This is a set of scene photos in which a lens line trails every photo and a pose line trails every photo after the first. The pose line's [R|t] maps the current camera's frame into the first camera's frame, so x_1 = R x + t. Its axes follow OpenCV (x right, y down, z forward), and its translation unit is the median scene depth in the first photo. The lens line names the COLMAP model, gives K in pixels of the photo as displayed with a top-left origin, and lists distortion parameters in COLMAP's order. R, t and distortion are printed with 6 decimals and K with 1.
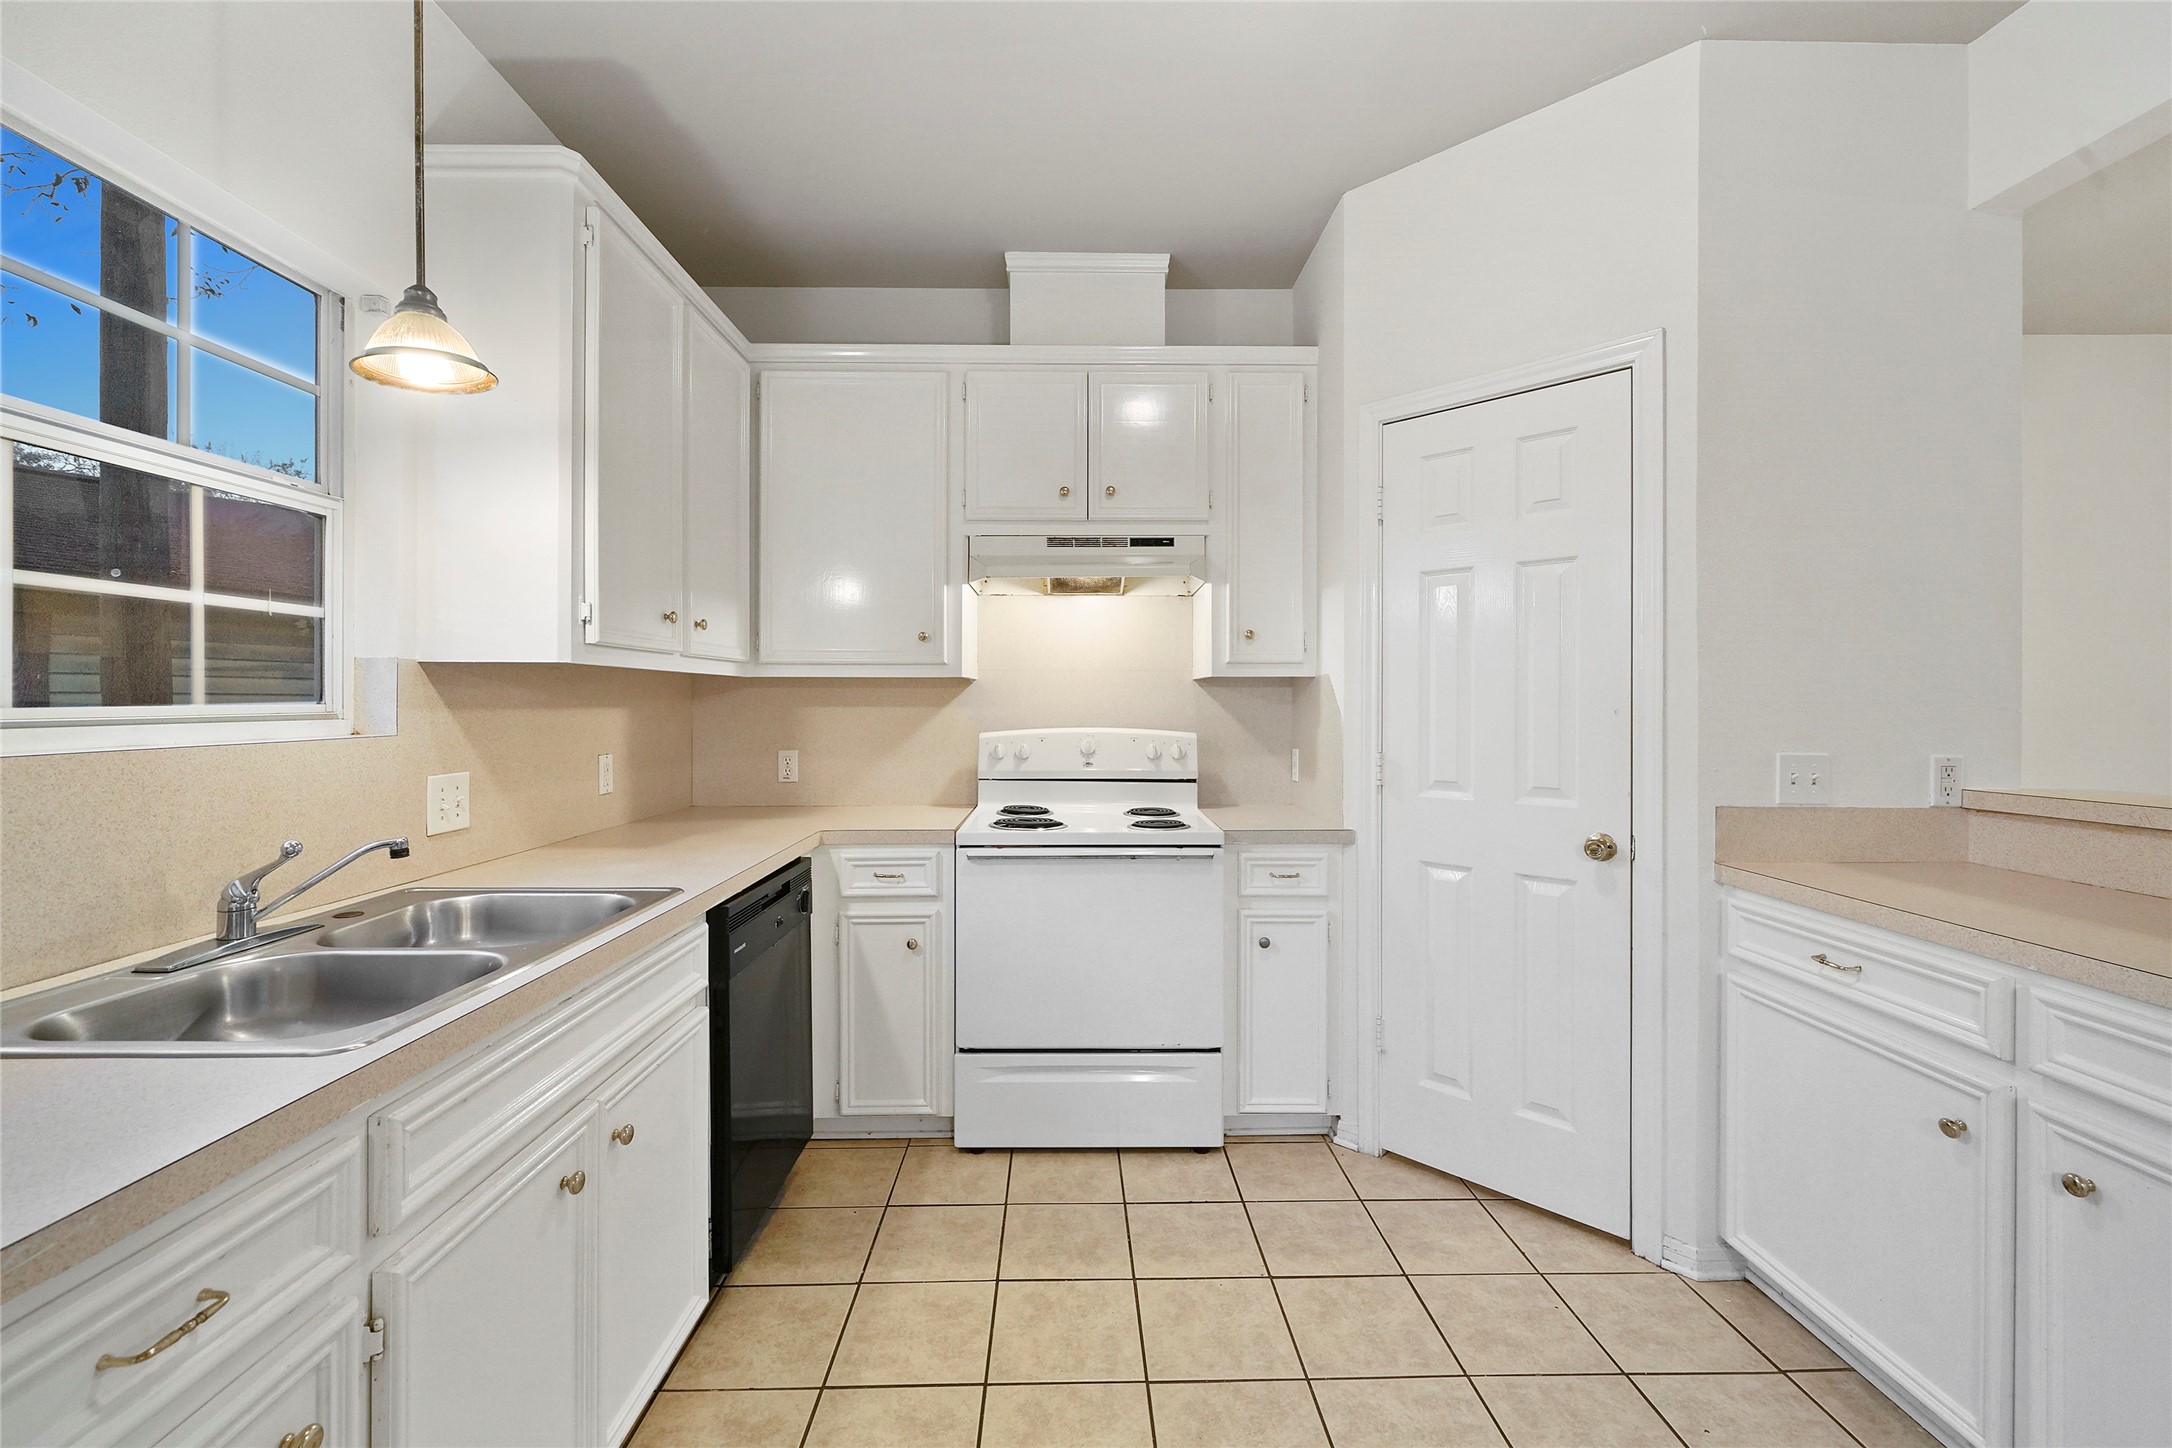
lens RADIAL K [[891.2, 0, 1083.1], [0, 891.2, 702.6], [0, 0, 1]] dist [-0.001133, -0.000419]
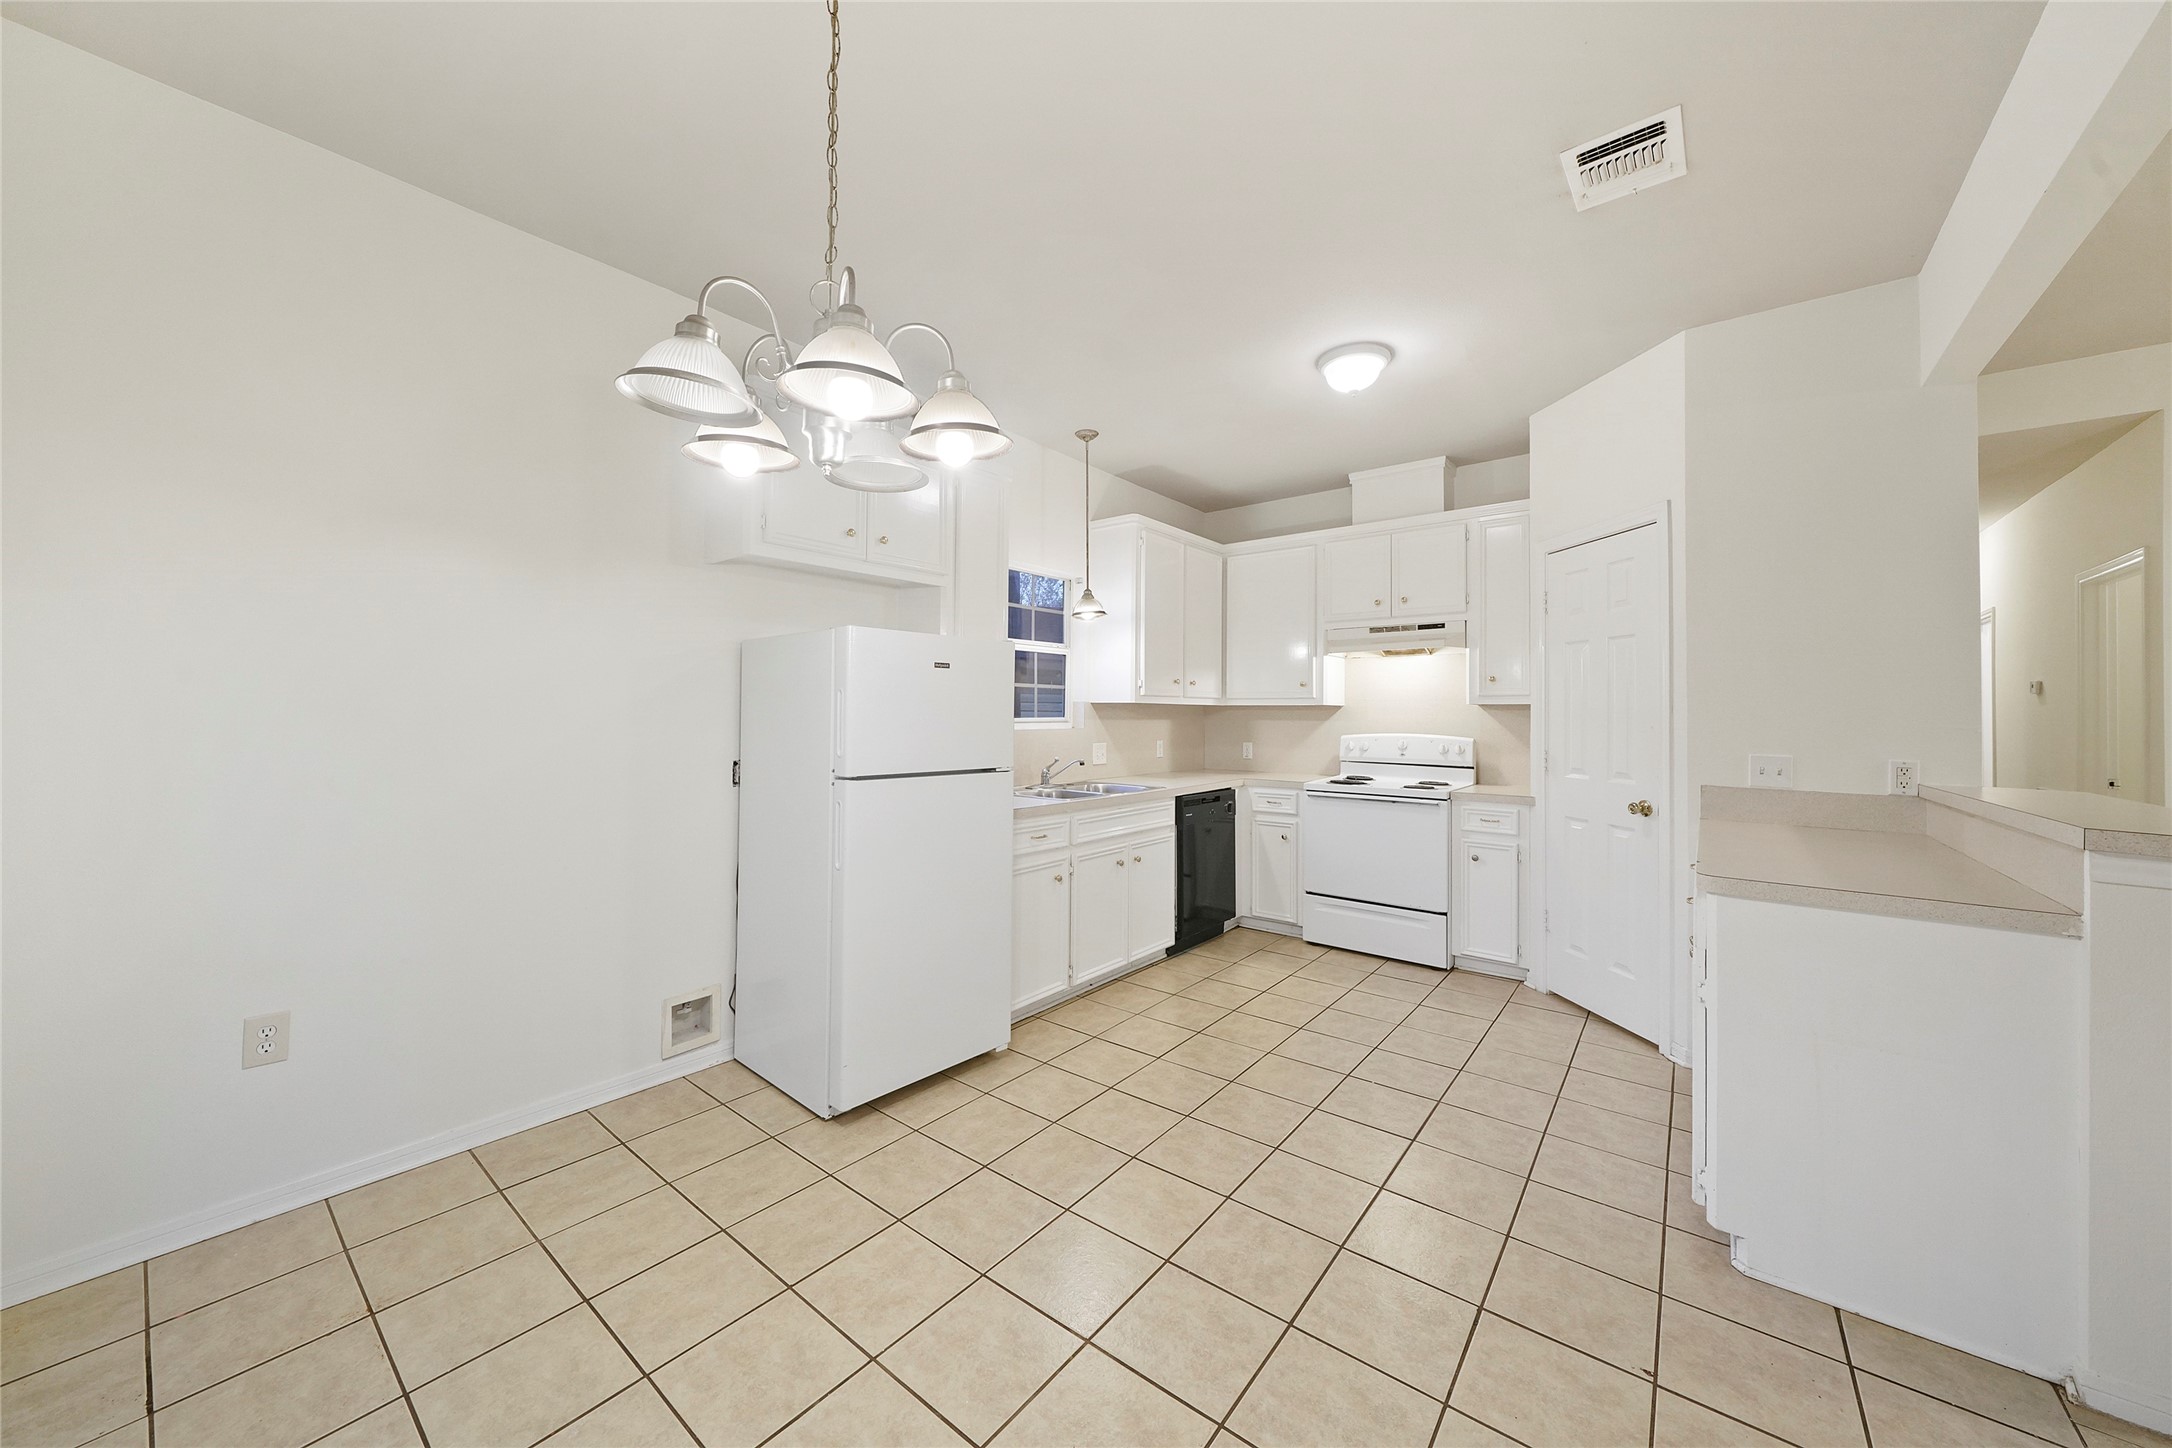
lens RADIAL K [[772.4, 0, 1075.3], [0, 772.4, 699.7], [0, 0, 1]] dist [0.000134, 0.000006]
pose [[0.766405, -0.007390, -0.642315, 0.585302], [-0.006448, 0.999795, -0.019196, -0.005956], [0.642325, 0.018853, 0.766200, -0.673767]]
